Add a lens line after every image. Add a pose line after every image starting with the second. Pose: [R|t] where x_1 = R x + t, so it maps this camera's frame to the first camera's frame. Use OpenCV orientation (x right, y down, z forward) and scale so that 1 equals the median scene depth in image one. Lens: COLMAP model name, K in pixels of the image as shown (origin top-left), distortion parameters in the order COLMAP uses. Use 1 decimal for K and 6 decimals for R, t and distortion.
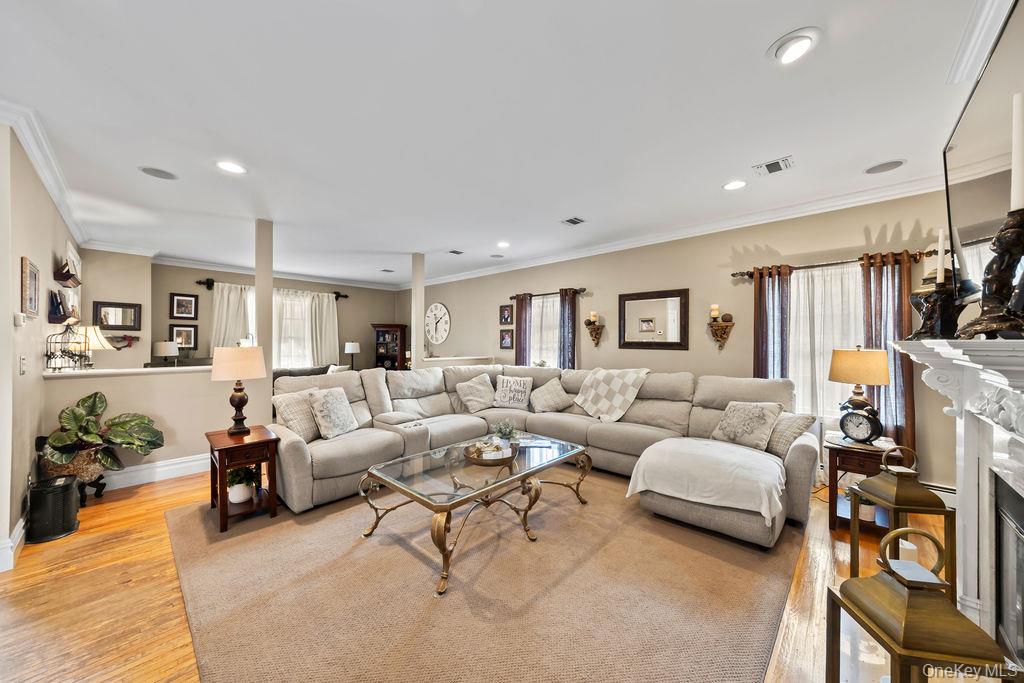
lens RADIAL K [[350.7, 0, 505.1], [0, 350.7, 341.6], [0, 0, 1]] dist [-0.000855, -0.000021]
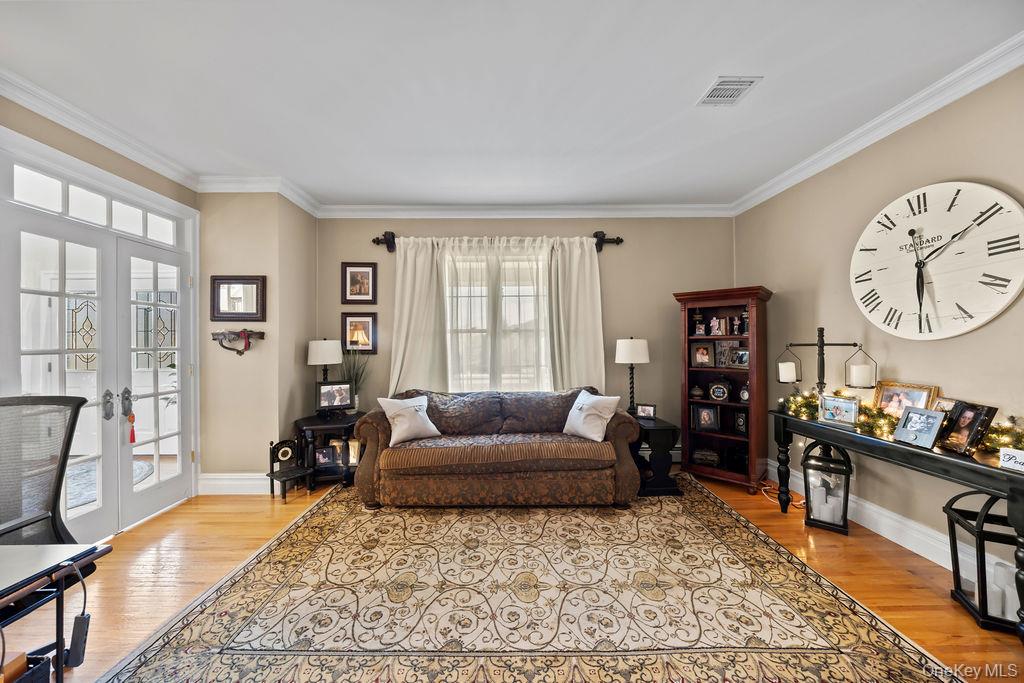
lens RADIAL K [[358.8, 0, 512.0], [0, 358.8, 341.5], [0, 0, 1]] dist [0.000347, 0.000012]
pose [[0.700055, -0.013042, -0.713969, -0.281481], [0.010656, 0.999913, -0.007818, 0.009419], [0.714009, -0.002135, 0.700133, 0.743307]]
